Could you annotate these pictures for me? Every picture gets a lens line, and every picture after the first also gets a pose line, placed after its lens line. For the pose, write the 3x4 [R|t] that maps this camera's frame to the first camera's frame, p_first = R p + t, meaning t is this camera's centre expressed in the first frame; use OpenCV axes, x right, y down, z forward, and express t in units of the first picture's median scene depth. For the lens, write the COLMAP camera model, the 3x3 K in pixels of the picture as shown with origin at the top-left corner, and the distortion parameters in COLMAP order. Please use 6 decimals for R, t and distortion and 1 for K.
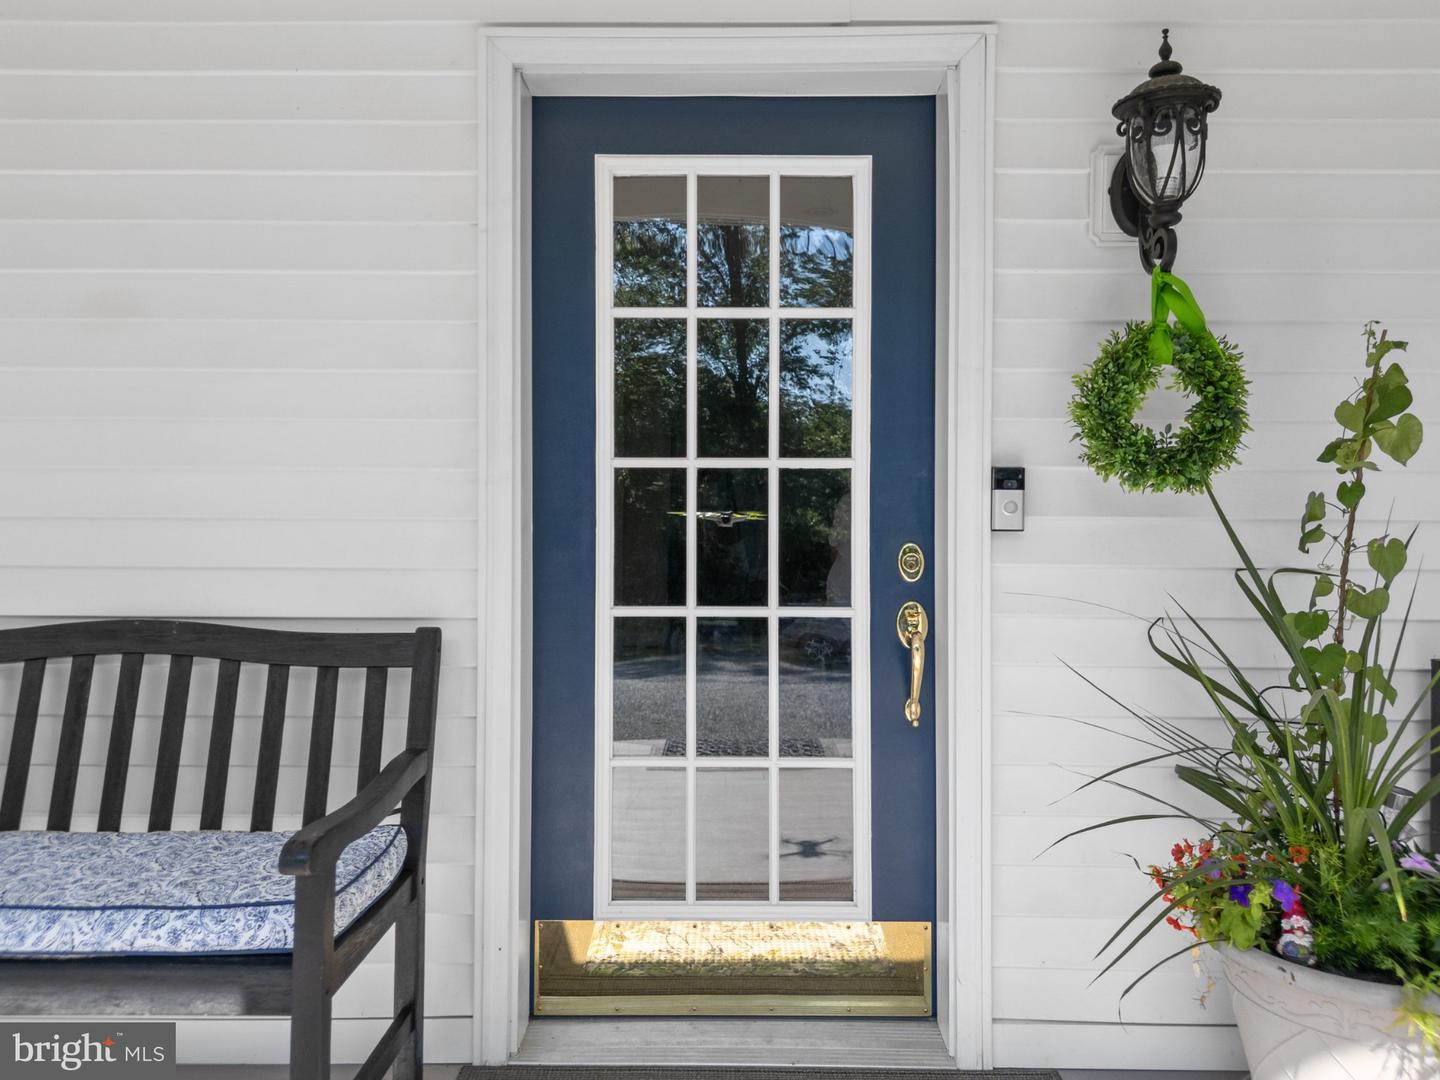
lens RADIAL K [[1018.3, 0, 723.8], [0, 1018.3, 536.8], [0, 0, 1]] dist [0.095763, -0.113936]
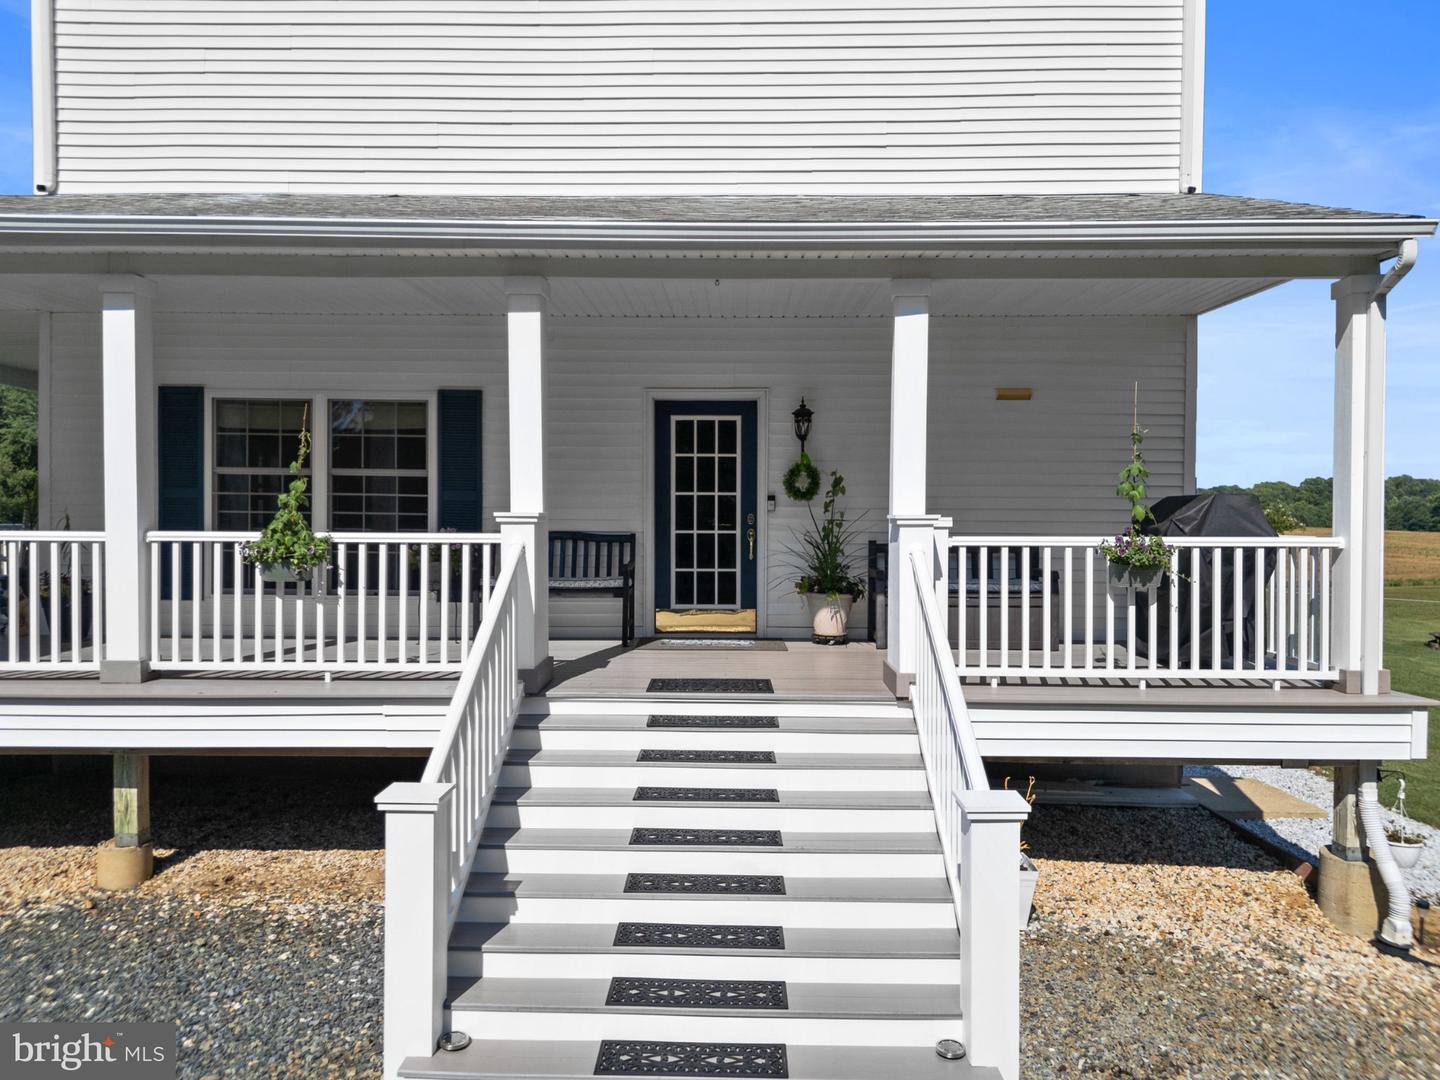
lens RADIAL K [[1018.3, 0, 723.8], [0, 1018.3, 536.8], [0, 0, 1]] dist [0.095763, -0.113936]
pose [[0.999988, -0.000845, -0.004733, 0.105041], [0.000846, 1.000000, 0.000229, 0.101134], [0.004733, -0.000233, 0.999989, -3.184728]]
